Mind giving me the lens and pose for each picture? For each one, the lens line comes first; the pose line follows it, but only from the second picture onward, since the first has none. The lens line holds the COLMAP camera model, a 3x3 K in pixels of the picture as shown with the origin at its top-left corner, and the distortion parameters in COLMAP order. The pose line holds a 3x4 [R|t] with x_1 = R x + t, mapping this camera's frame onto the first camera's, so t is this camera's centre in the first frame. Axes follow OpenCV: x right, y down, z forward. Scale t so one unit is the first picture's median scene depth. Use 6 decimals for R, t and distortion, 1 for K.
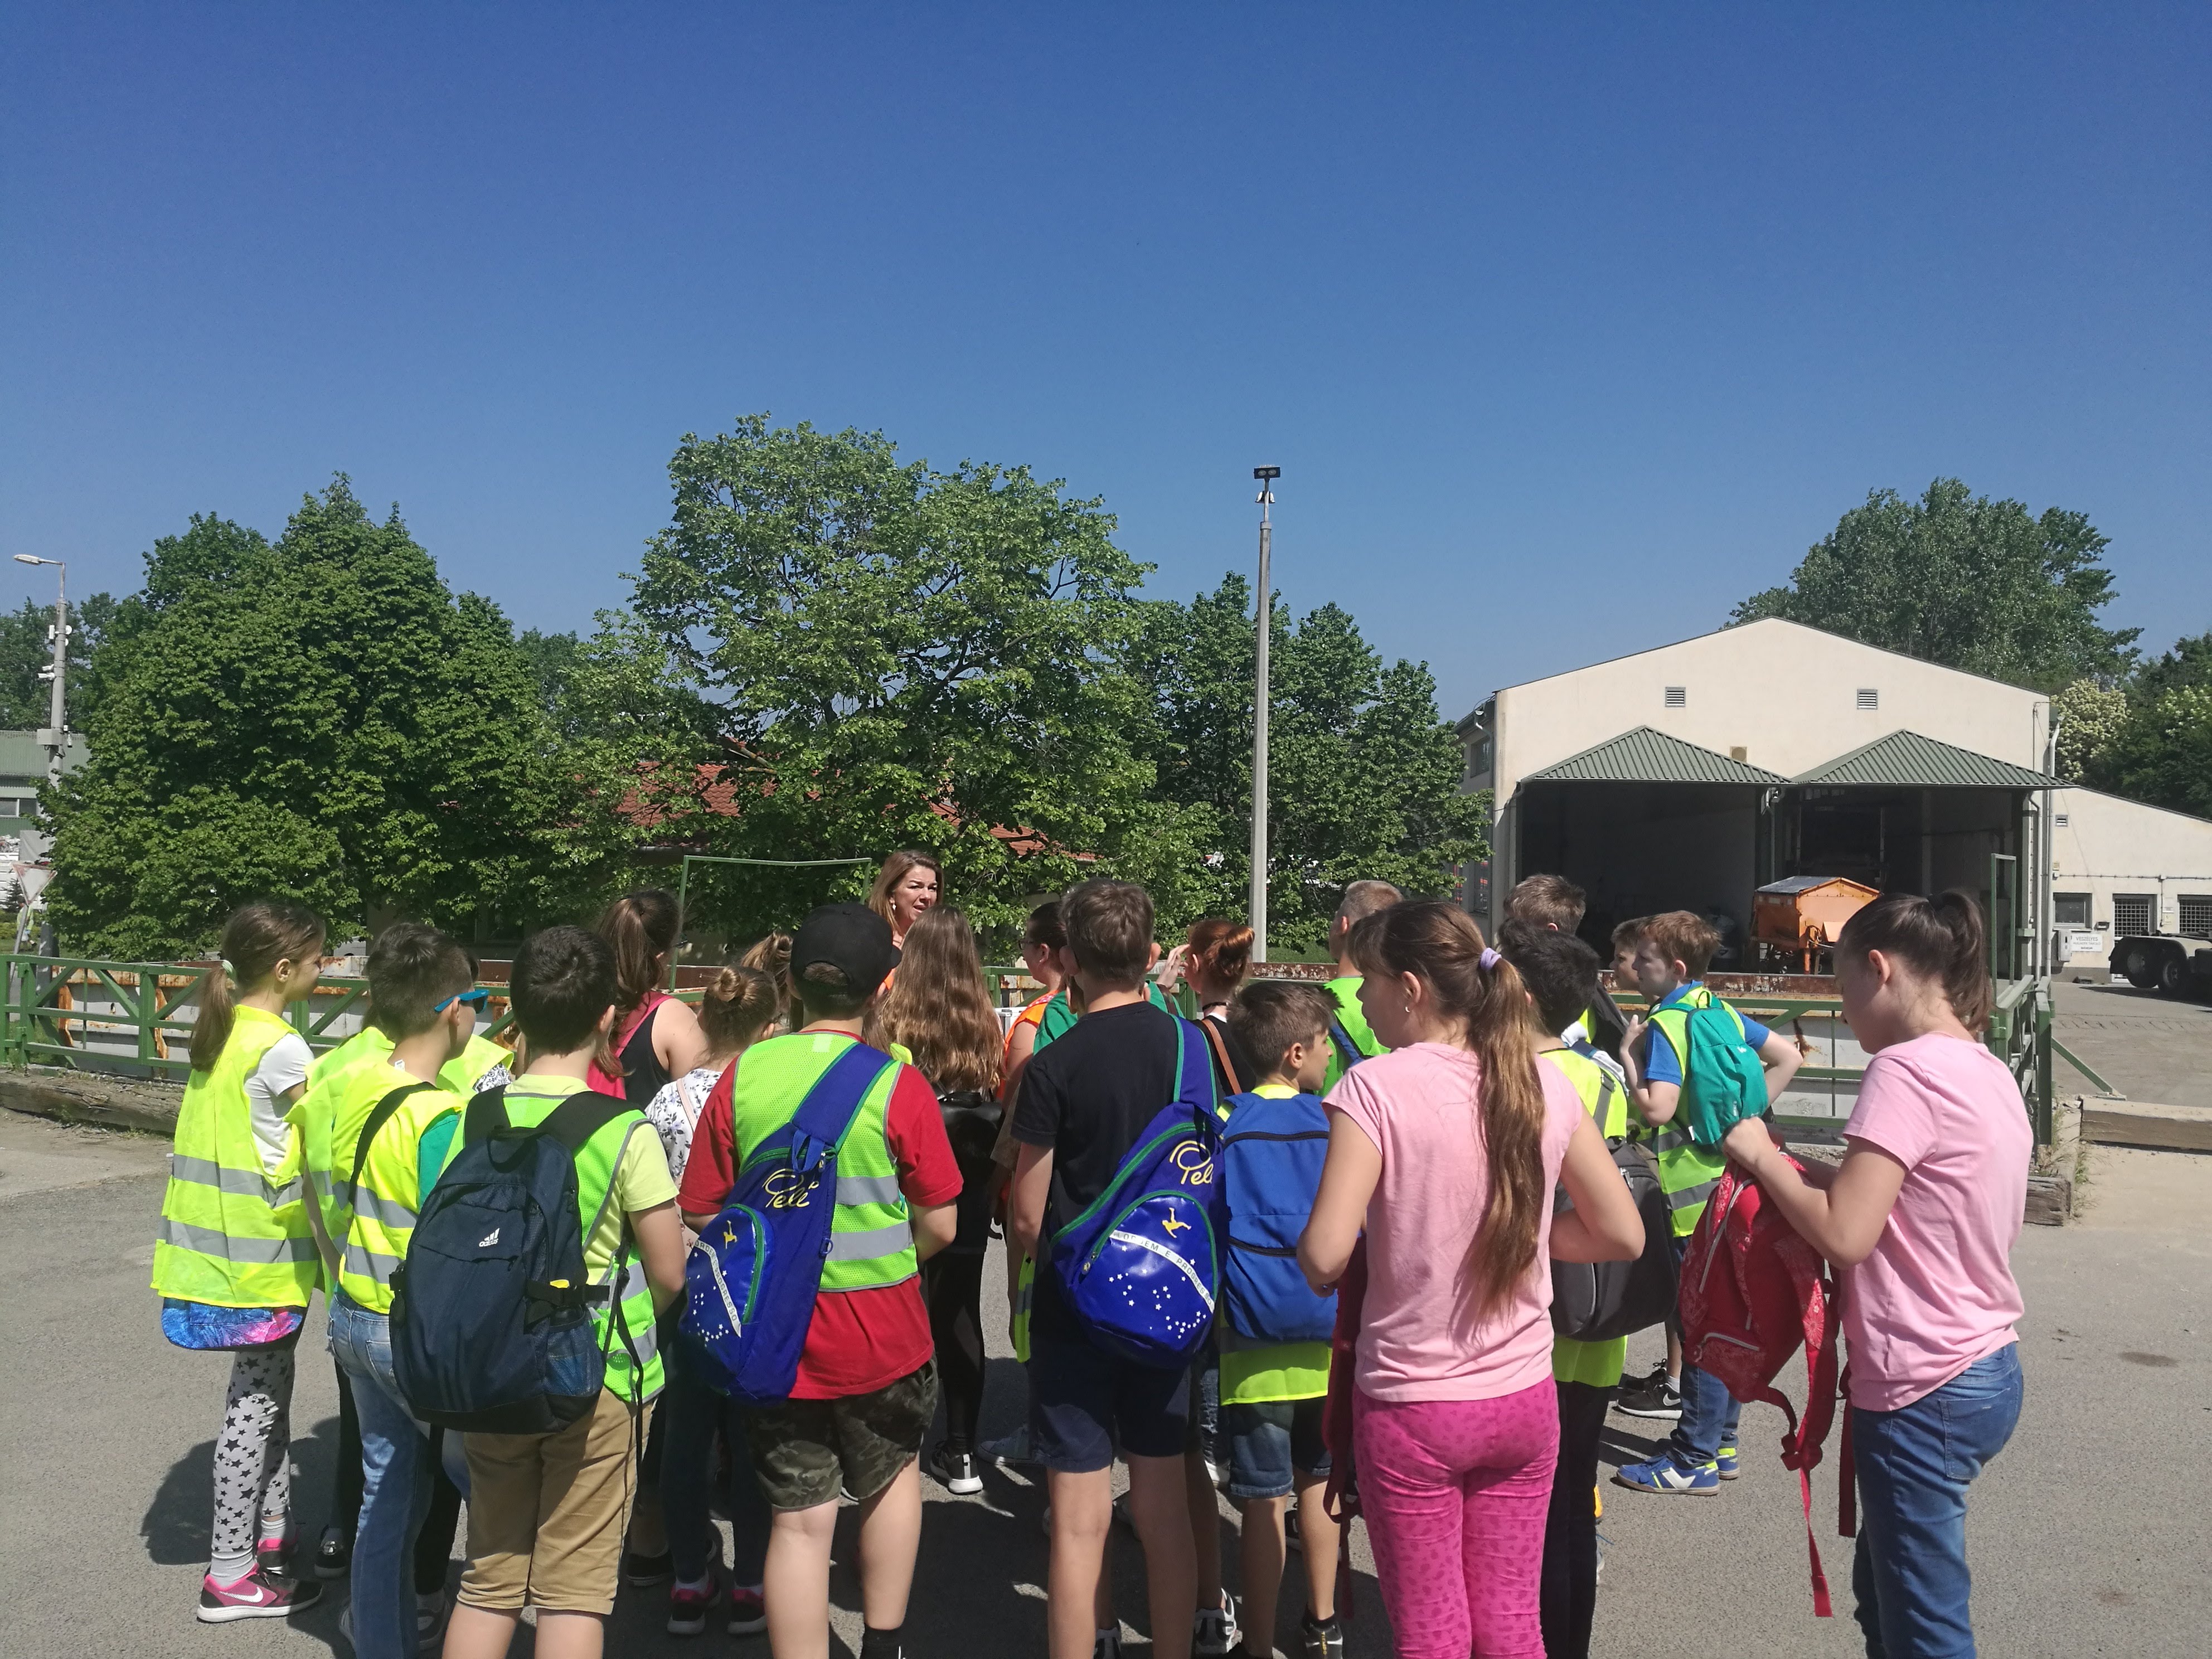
lens RADIAL K [[1747.9, 0, 1106.0], [0, 1747.9, 829.5], [0, 0, 1]] dist [-0.005600, 0.046449]
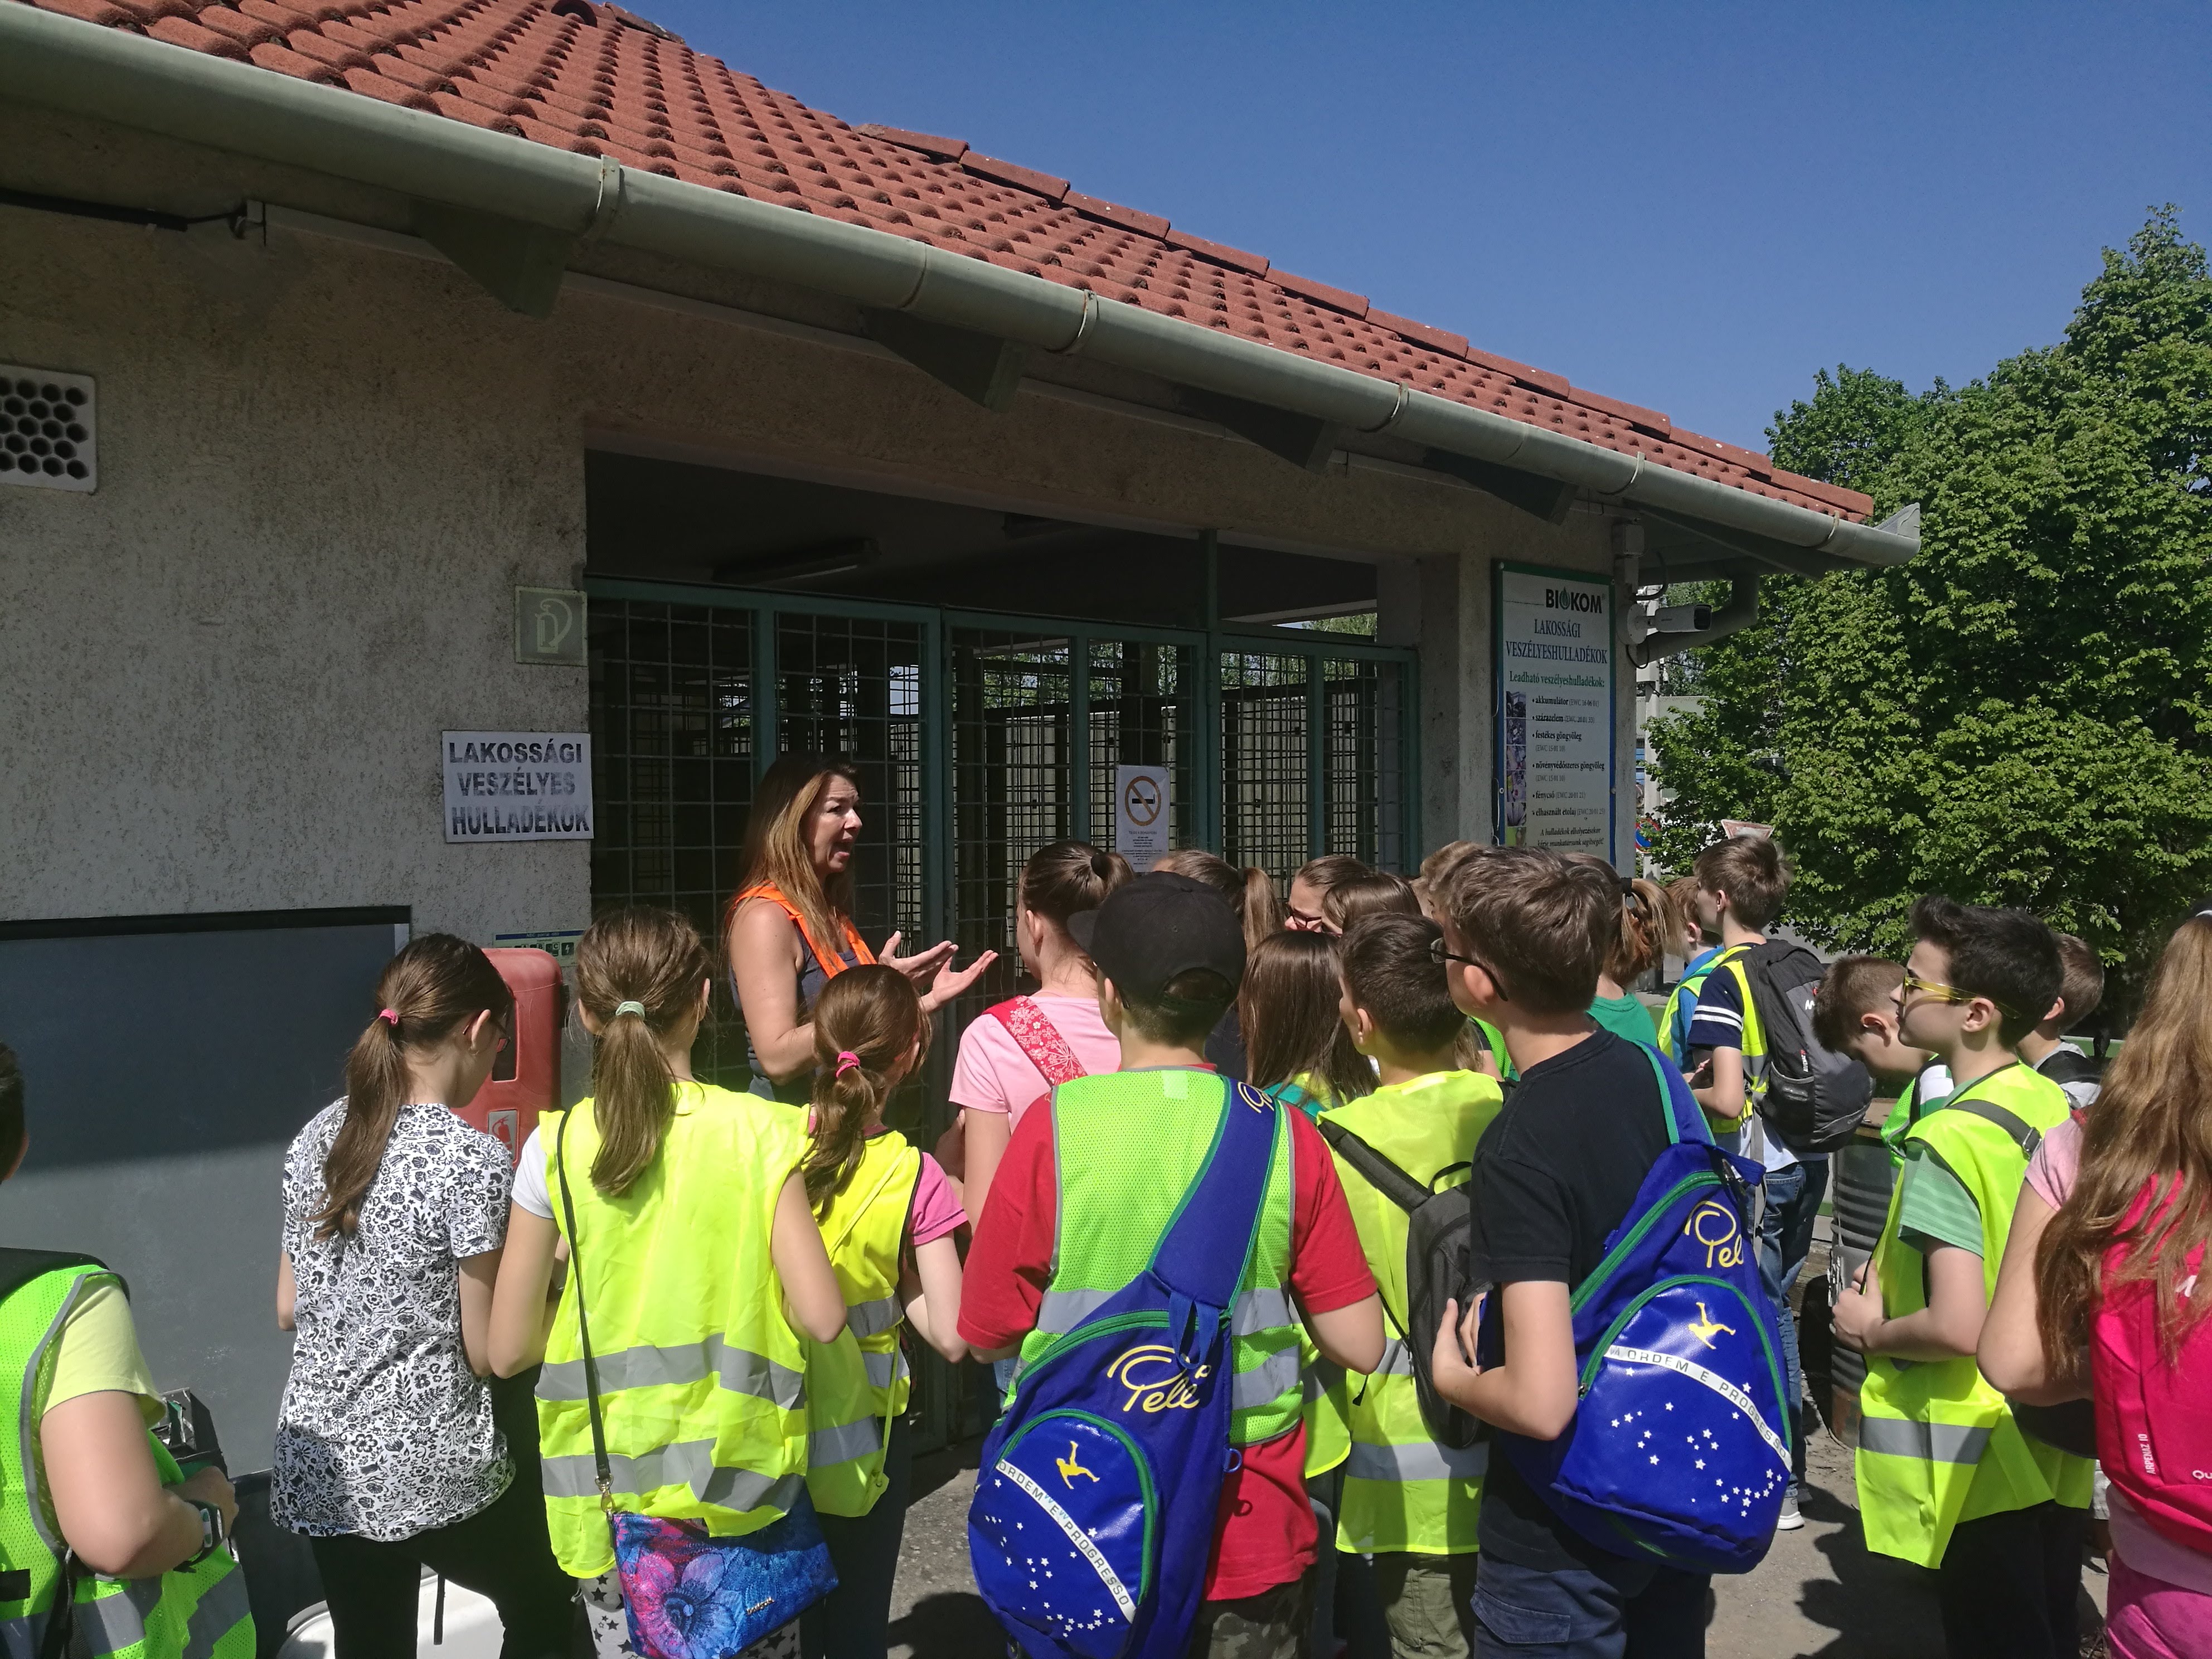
lens RADIAL K [[1747.9, 0, 1106.0], [0, 1747.9, 829.5], [0, 0, 1]] dist [-0.005600, 0.046449]
pose [[0.740312, -0.016693, -0.672056, -0.322086], [0.034603, 0.999313, 0.013296, 0.003961], [0.671372, -0.033099, 0.740381, 0.275360]]
